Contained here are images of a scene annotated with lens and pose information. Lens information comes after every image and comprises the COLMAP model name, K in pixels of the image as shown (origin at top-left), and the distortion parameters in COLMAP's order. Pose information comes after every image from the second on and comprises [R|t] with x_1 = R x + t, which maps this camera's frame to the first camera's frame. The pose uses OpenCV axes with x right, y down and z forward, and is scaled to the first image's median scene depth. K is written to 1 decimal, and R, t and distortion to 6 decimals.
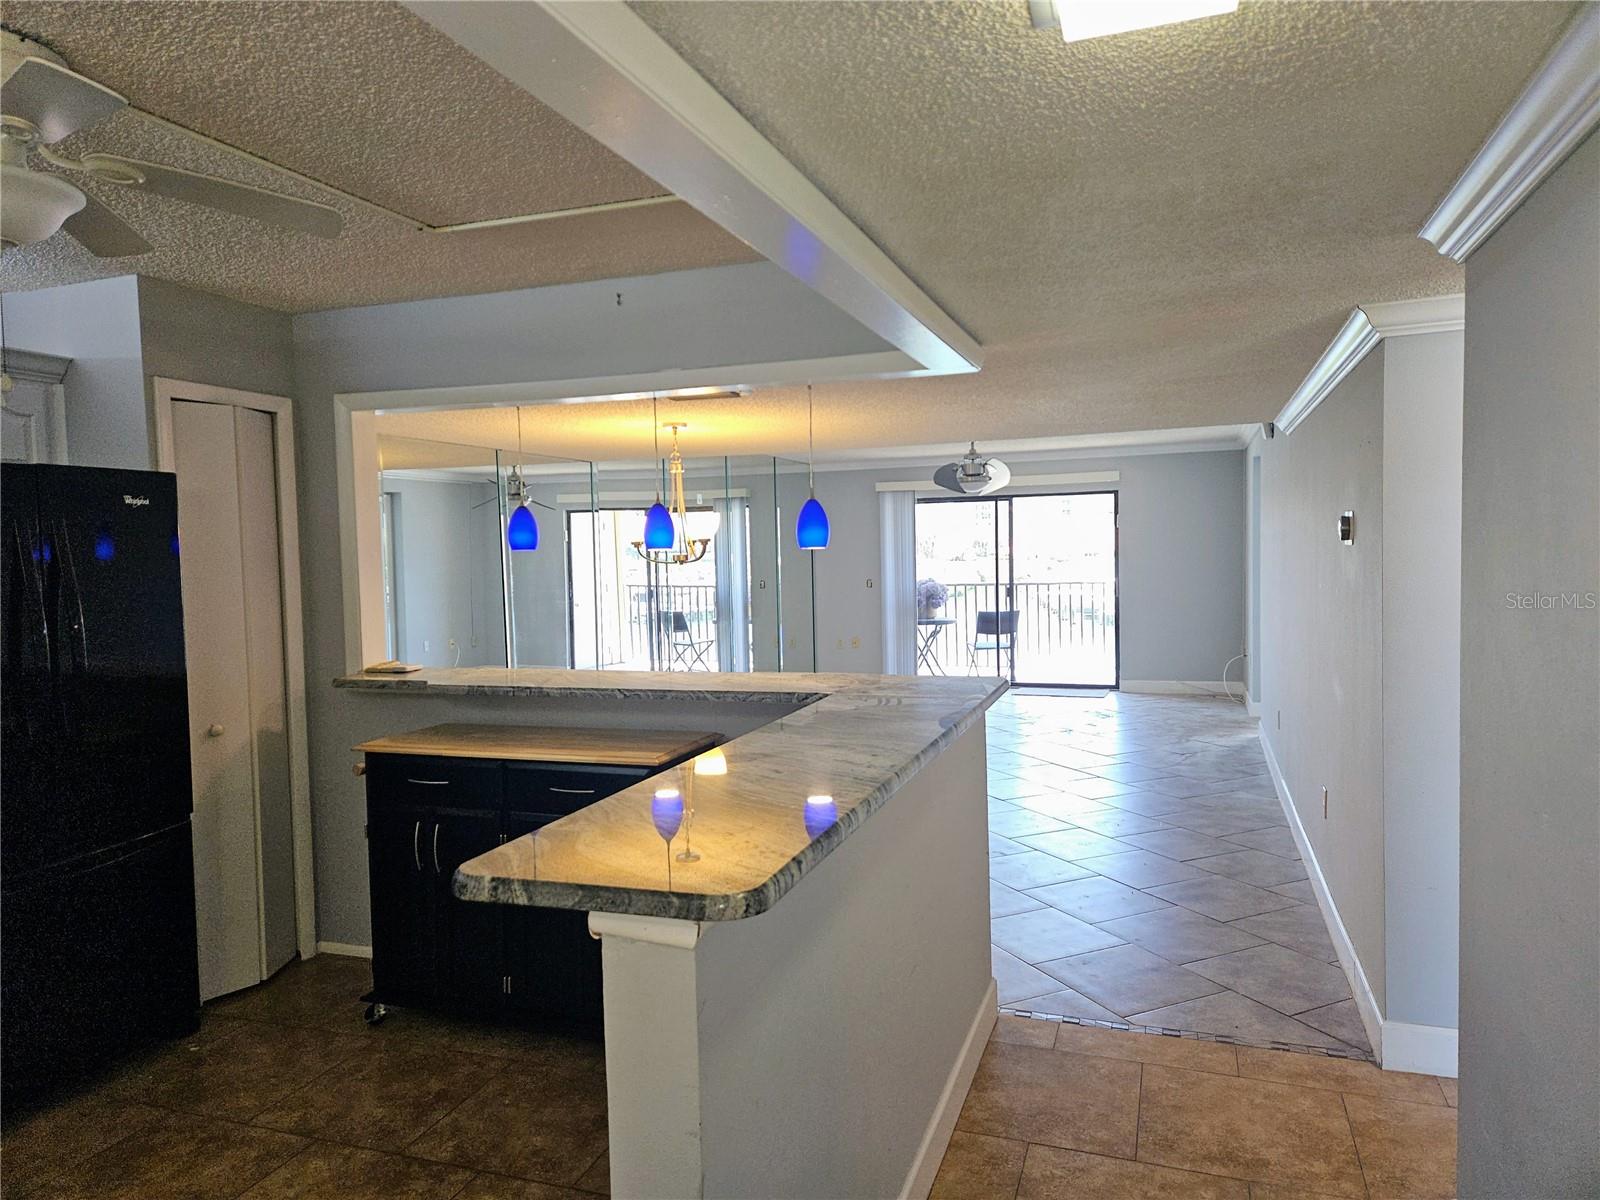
lens RADIAL K [[1054.5, 0, 799.4], [0, 1054.5, 600.4], [0, 0, 1]] dist [0.084500, -0.072224]
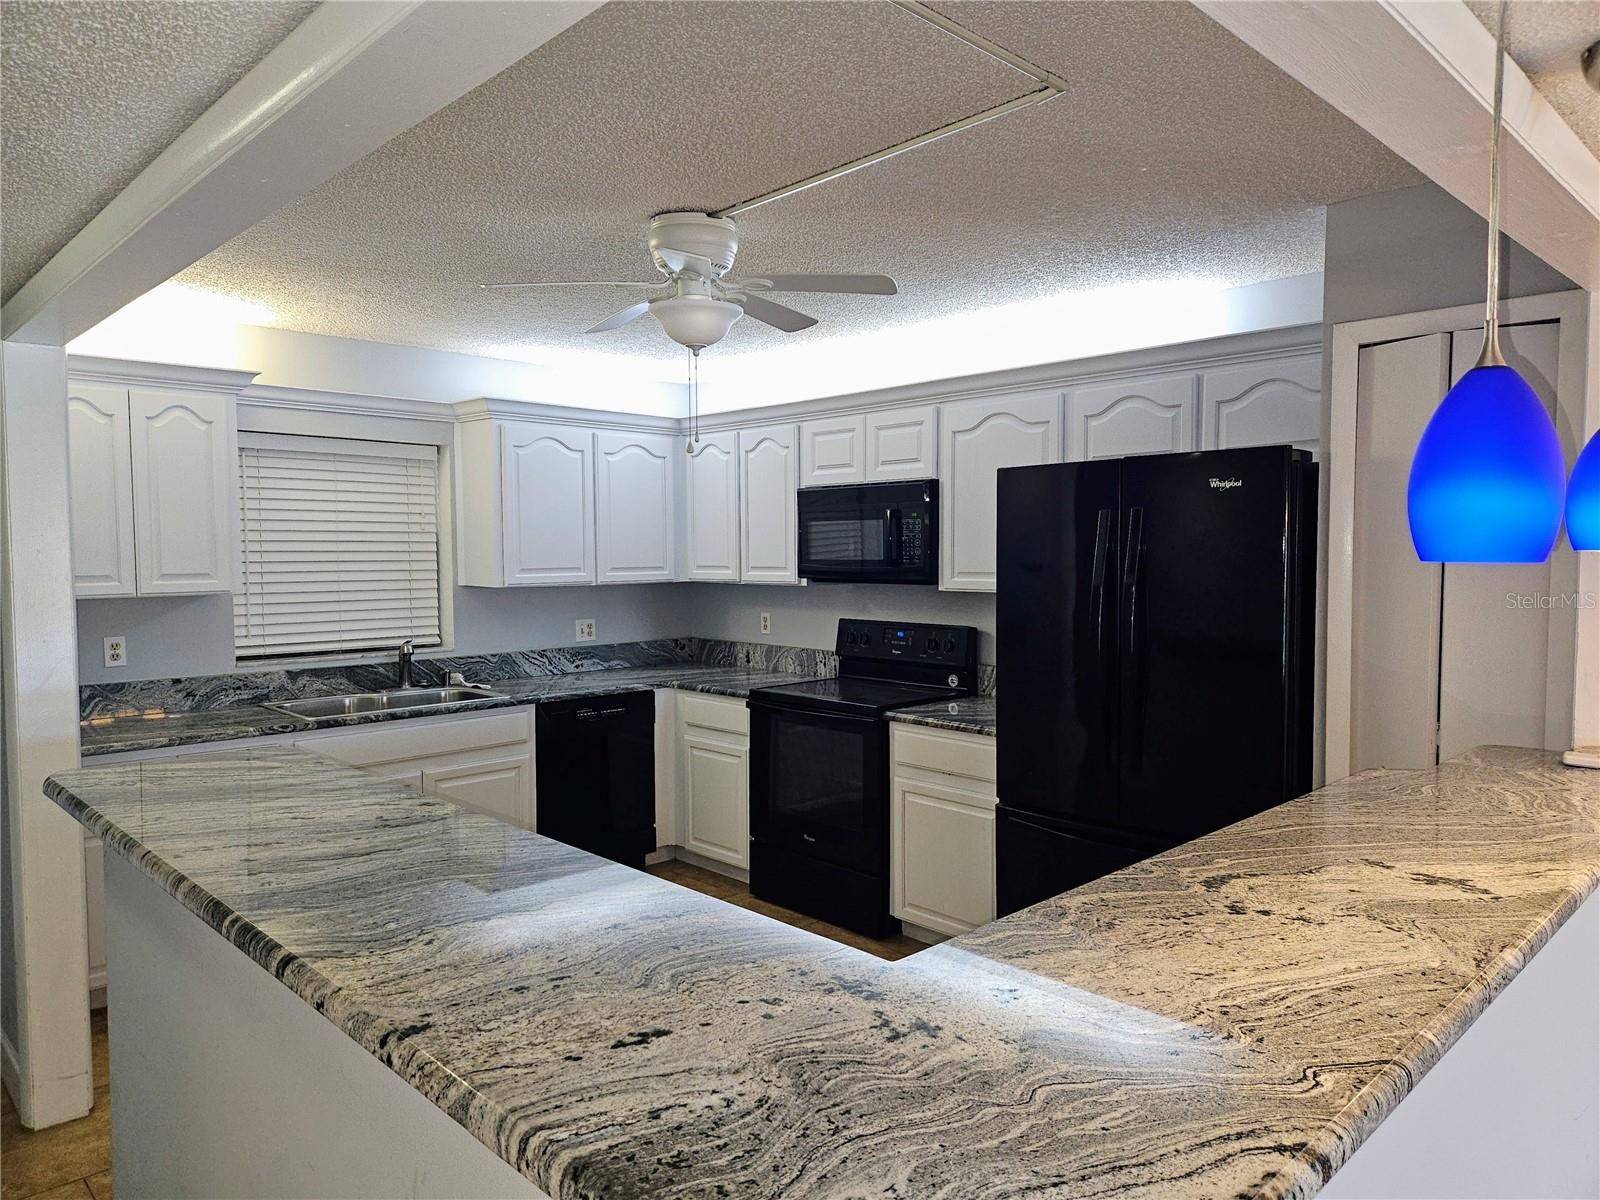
lens RADIAL K [[1064.2, 0, 805.5], [0, 1064.2, 604.6], [0, 0, 1]] dist [0.085727, -0.074924]
pose [[-0.437616, 0.070603, -0.896386, 0.113802], [-0.033635, 0.994929, 0.094786, -0.020871], [0.898533, 0.071630, -0.433022, 0.346993]]
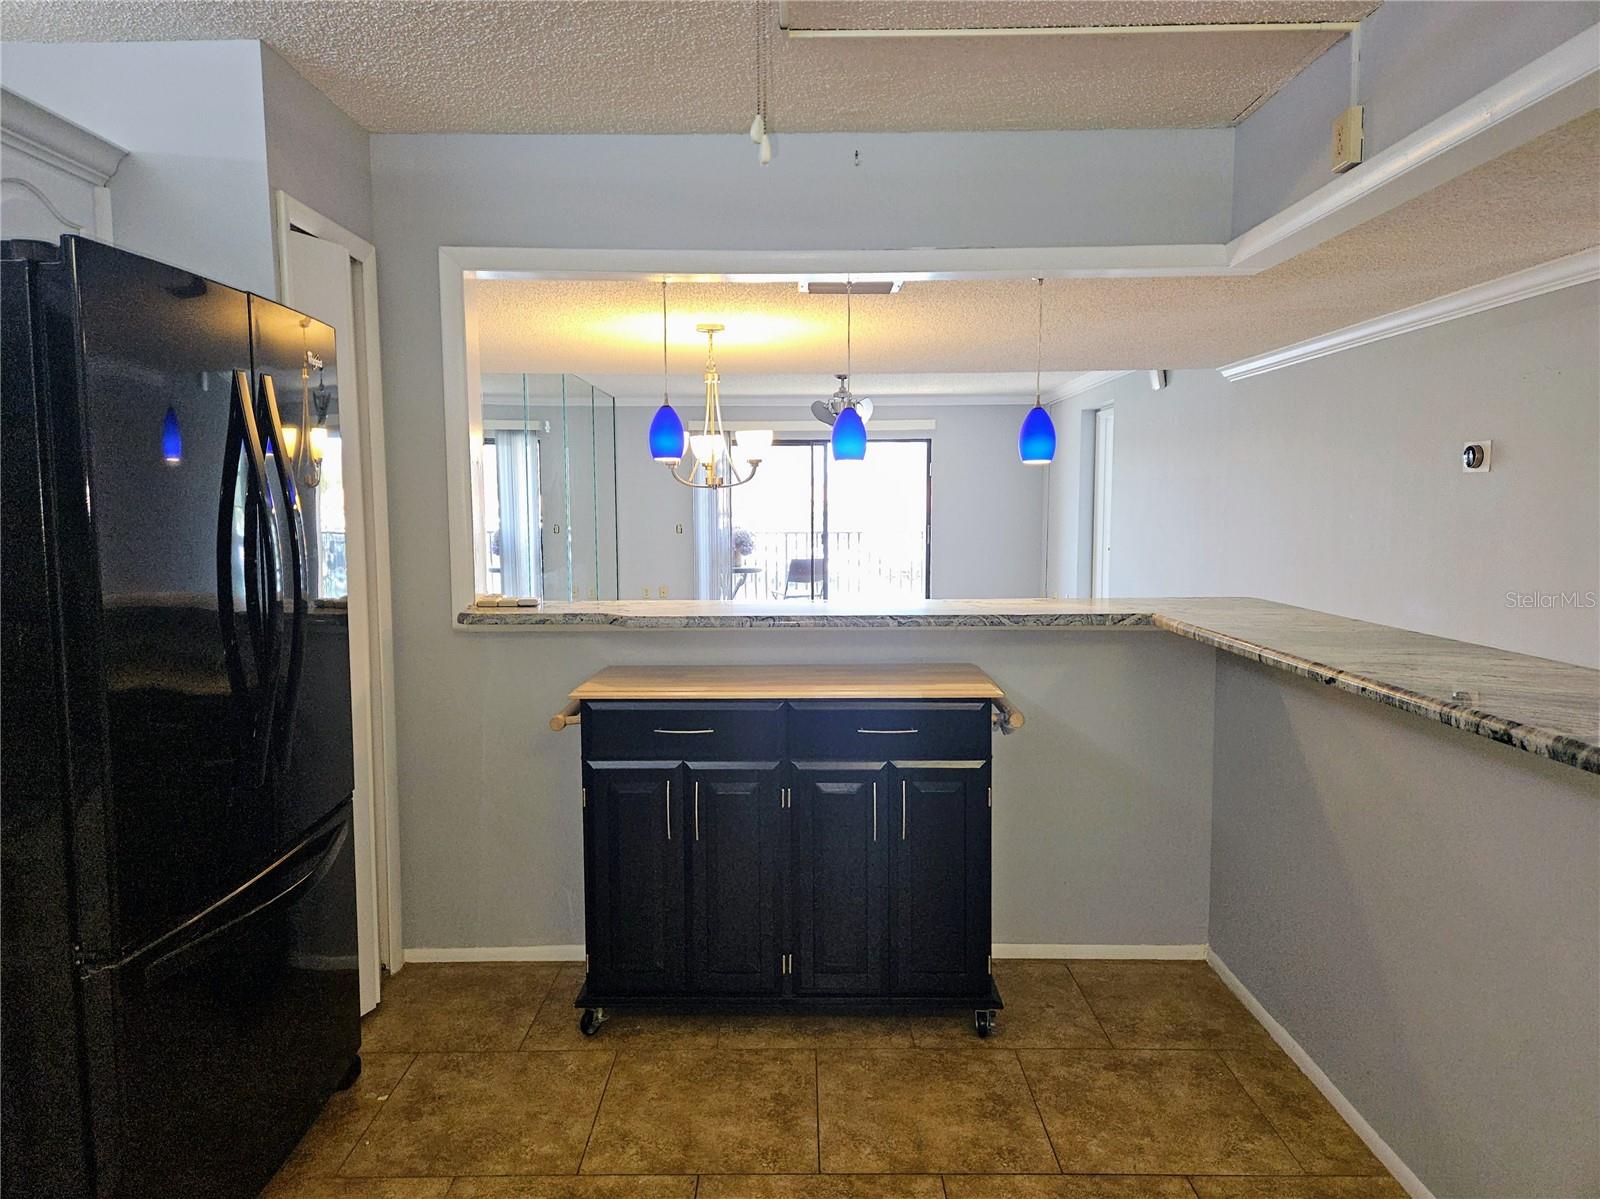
lens RADIAL K [[1076.7, 0, 791.8], [0, 1076.7, 604.5], [0, 0, 1]] dist [0.086453, -0.077089]
pose [[0.943492, -0.012645, 0.331153, -0.179330], [-0.001120, 0.999144, 0.041341, 0.012615], [-0.331392, -0.039376, 0.942671, 0.064454]]
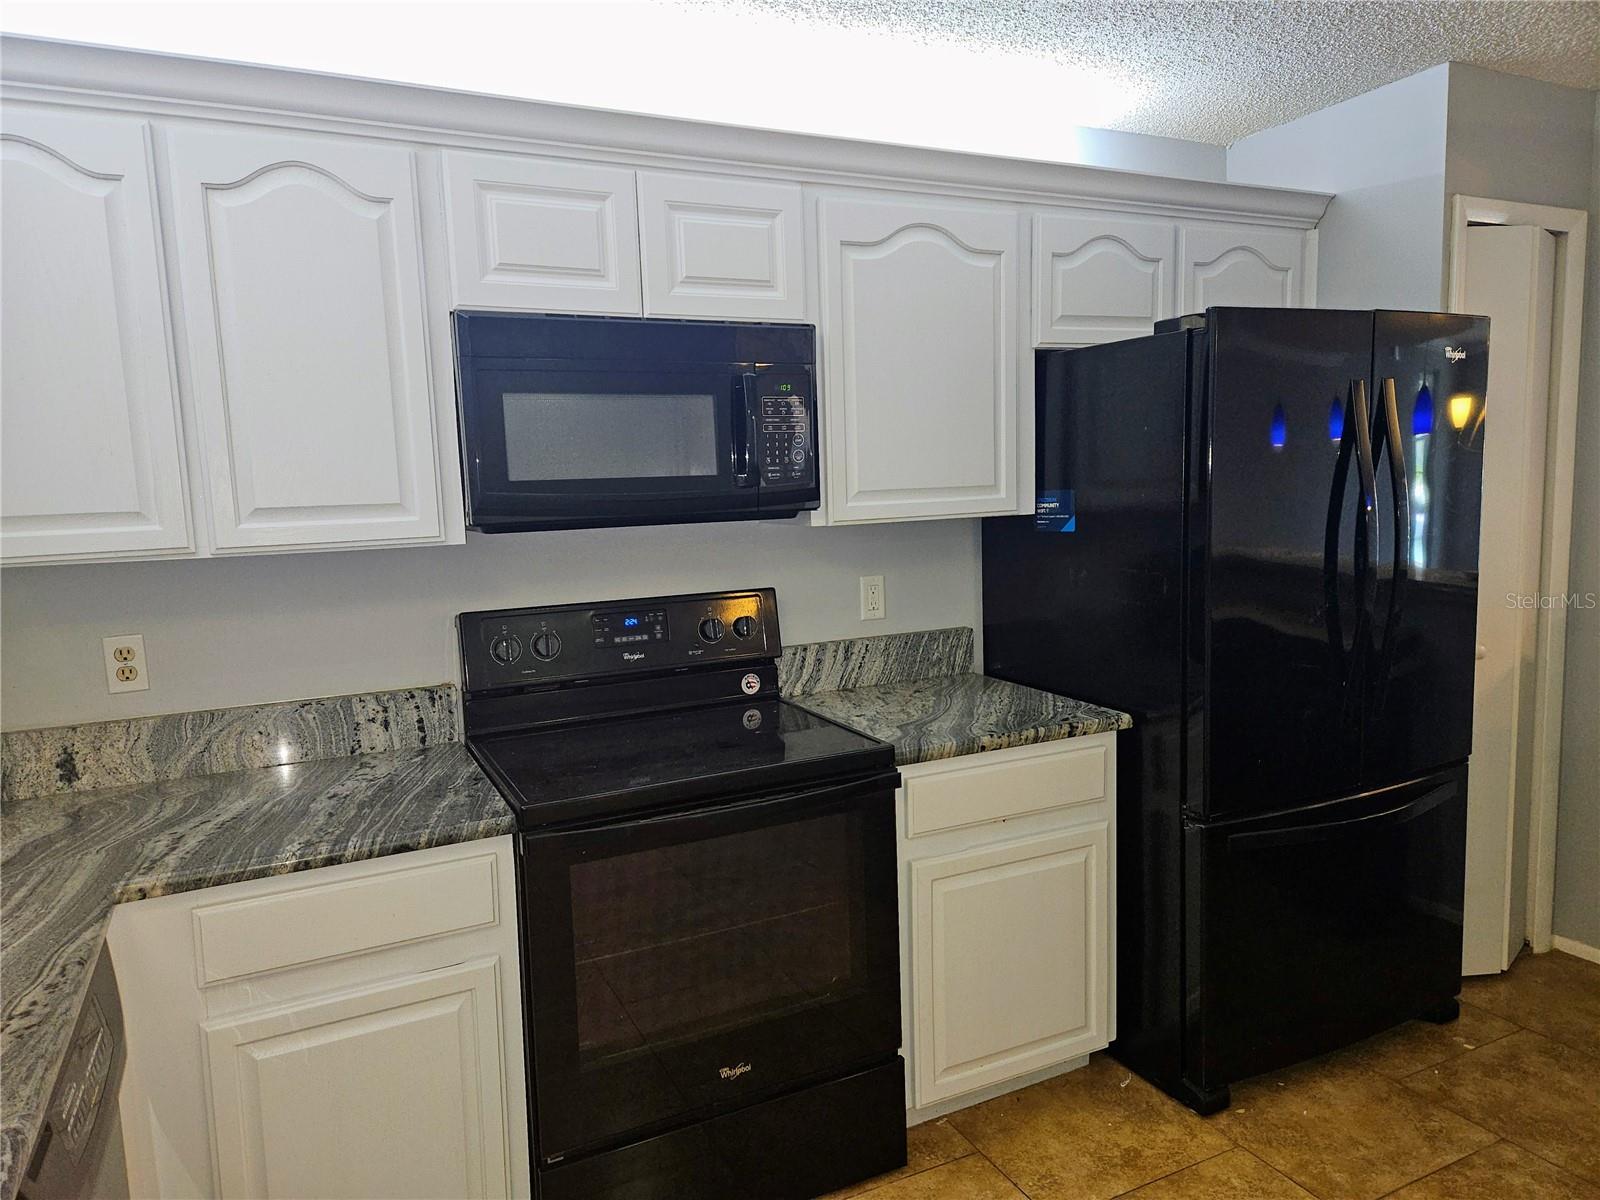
lens RADIAL K [[1054.5, 0, 799.4], [0, 1054.5, 600.4], [0, 0, 1]] dist [0.084500, -0.072224]
pose [[0.714097, 0.078998, -0.695575, -0.127394], [-0.018426, 0.995389, 0.094133, 0.006575], [0.699804, -0.054403, 0.712260, 0.033366]]
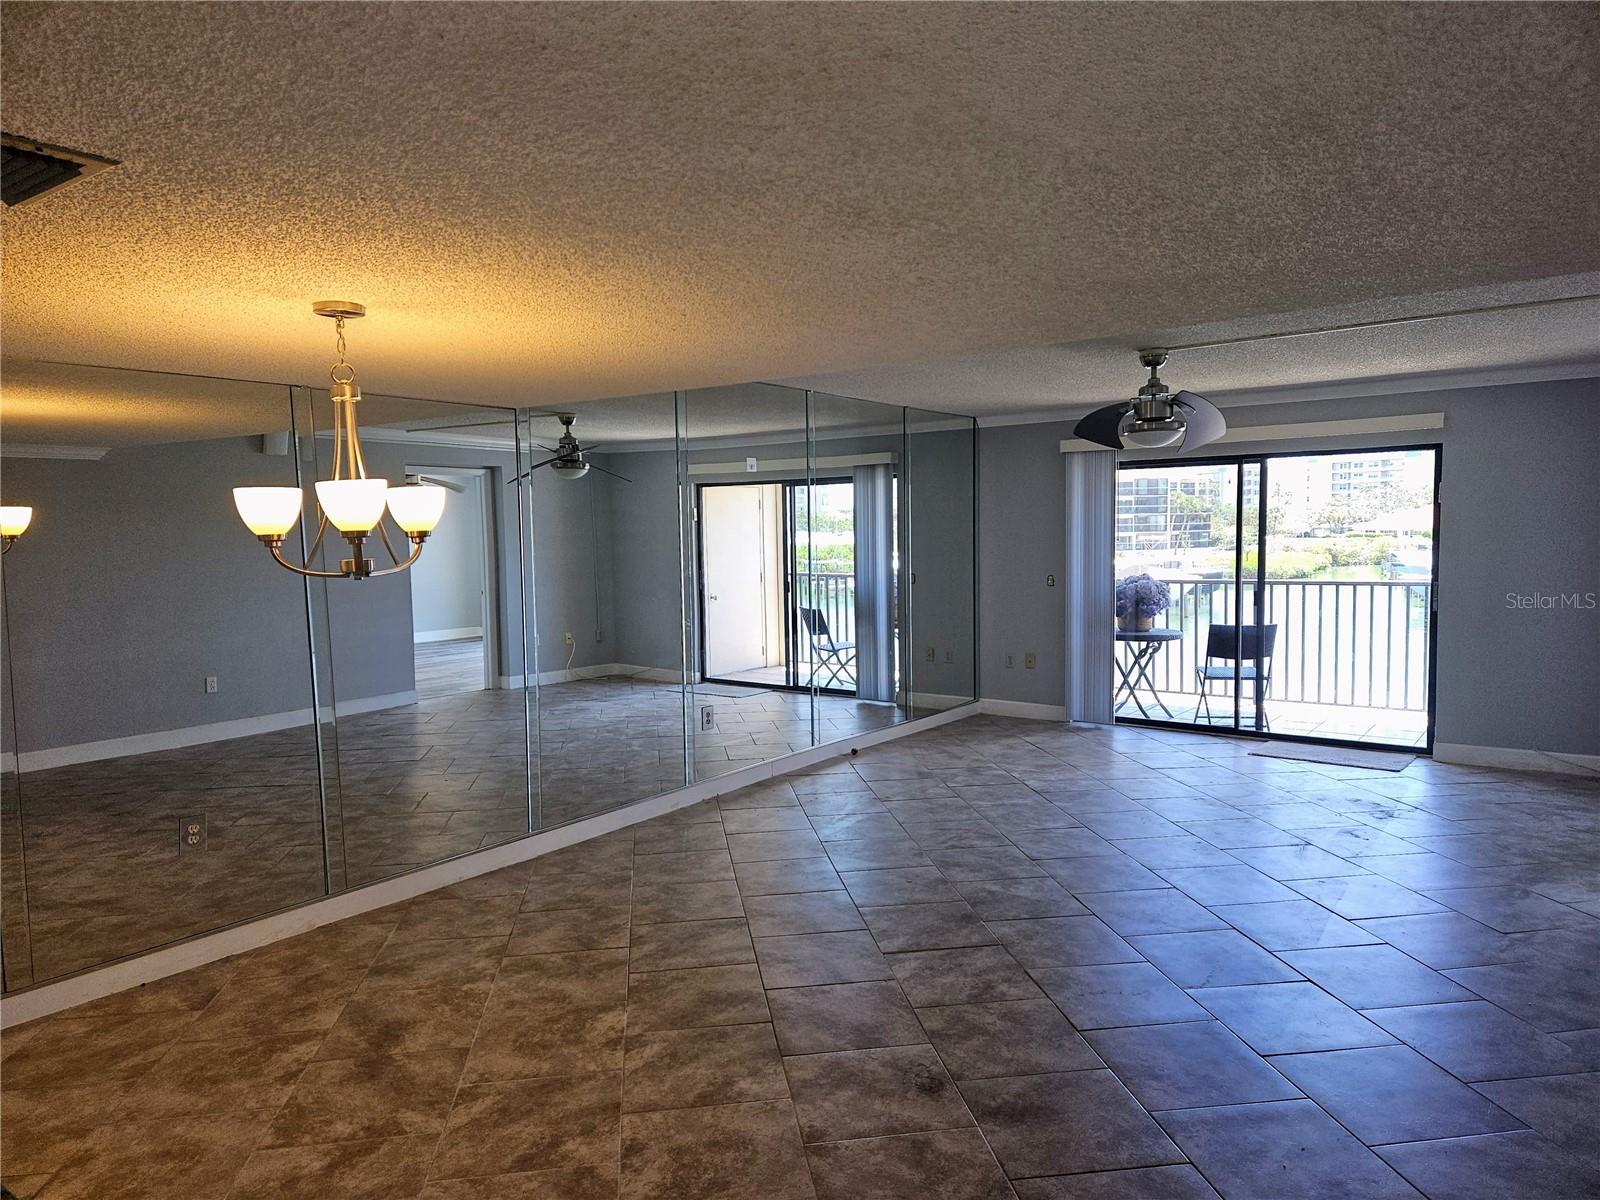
lens RADIAL K [[1064.2, 0, 805.5], [0, 1064.2, 604.6], [0, 0, 1]] dist [0.085727, -0.074924]
pose [[0.959256, 0.026324, -0.281310, 0.126408], [-0.018651, 0.999378, 0.029919, -0.021040], [0.281923, -0.023453, 0.959150, 0.281491]]
